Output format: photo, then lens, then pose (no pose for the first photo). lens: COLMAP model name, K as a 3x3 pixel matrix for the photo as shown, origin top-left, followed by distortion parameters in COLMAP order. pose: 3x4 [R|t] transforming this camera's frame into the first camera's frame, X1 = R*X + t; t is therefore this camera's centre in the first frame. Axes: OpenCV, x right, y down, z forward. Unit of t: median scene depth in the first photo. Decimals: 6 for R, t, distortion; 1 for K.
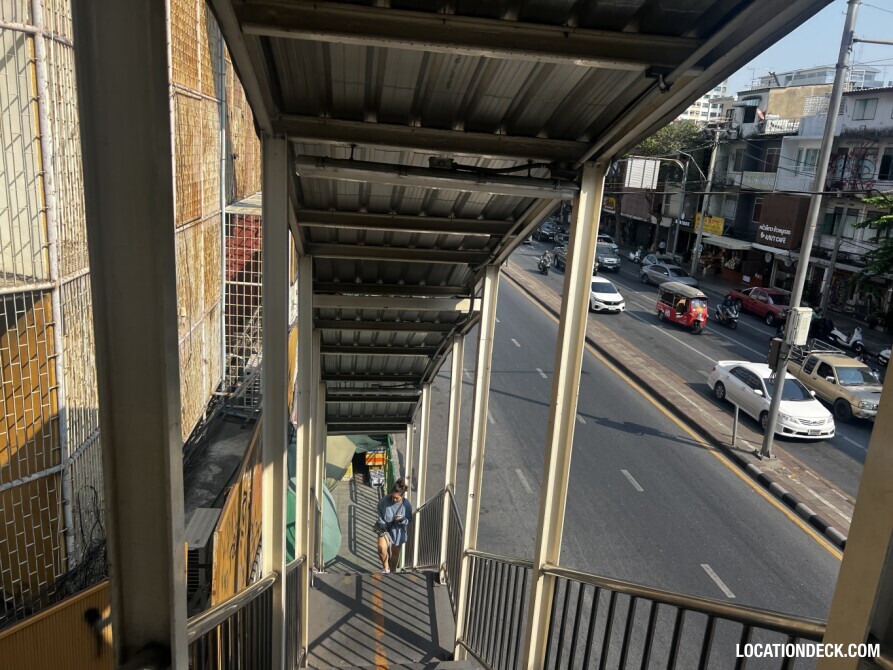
lens RADIAL K [[685.9, 0, 437.3], [0, 685.9, 332.8], [0, 0, 1]] dist [0.004710, -0.010140]
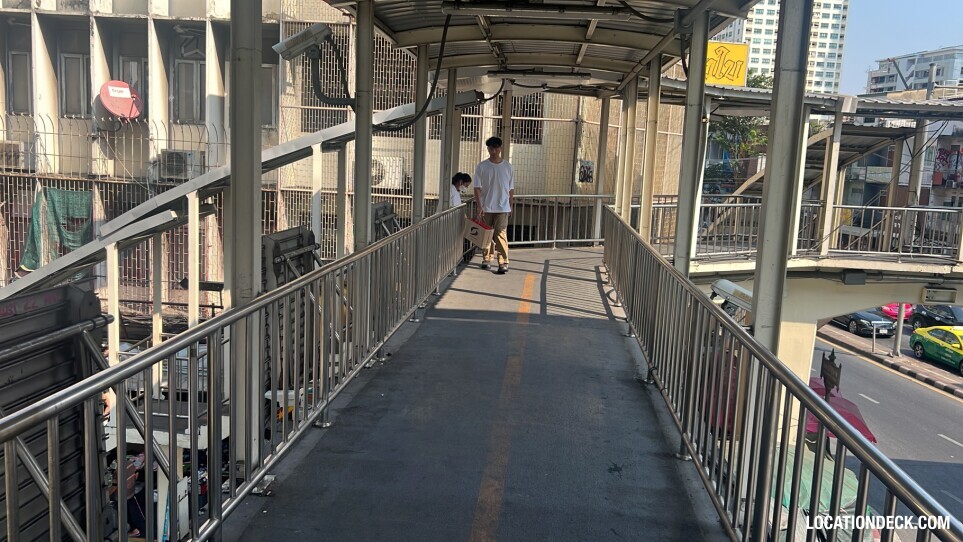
lens RADIAL K [[868.8, 0, 481.5], [0, 868.8, 271.0], [0, 0, 1]] dist [0.020918, 0.005881]
pose [[0.999905, -0.013250, -0.003835, -0.161437], [0.012711, 0.993061, -0.116914, 0.082699], [0.005357, 0.116854, 0.993135, -0.357092]]
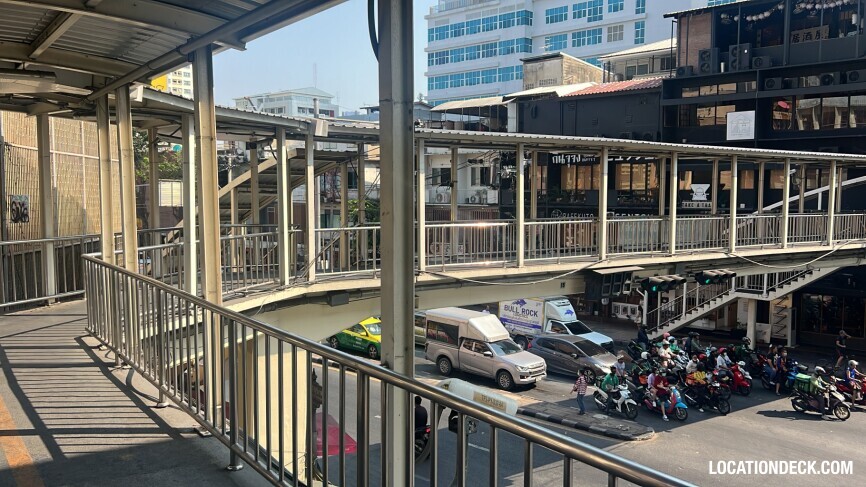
lens RADIAL K [[757.5, 0, 469.3], [0, 757.5, 254.4], [0, 0, 1]] dist [0.026247, -0.000194]
pose [[0.753988, -0.110425, 0.647540, -0.170579], [0.202817, 0.976741, -0.069593, 0.060872], [-0.624794, 0.183804, 0.758847, -0.278046]]
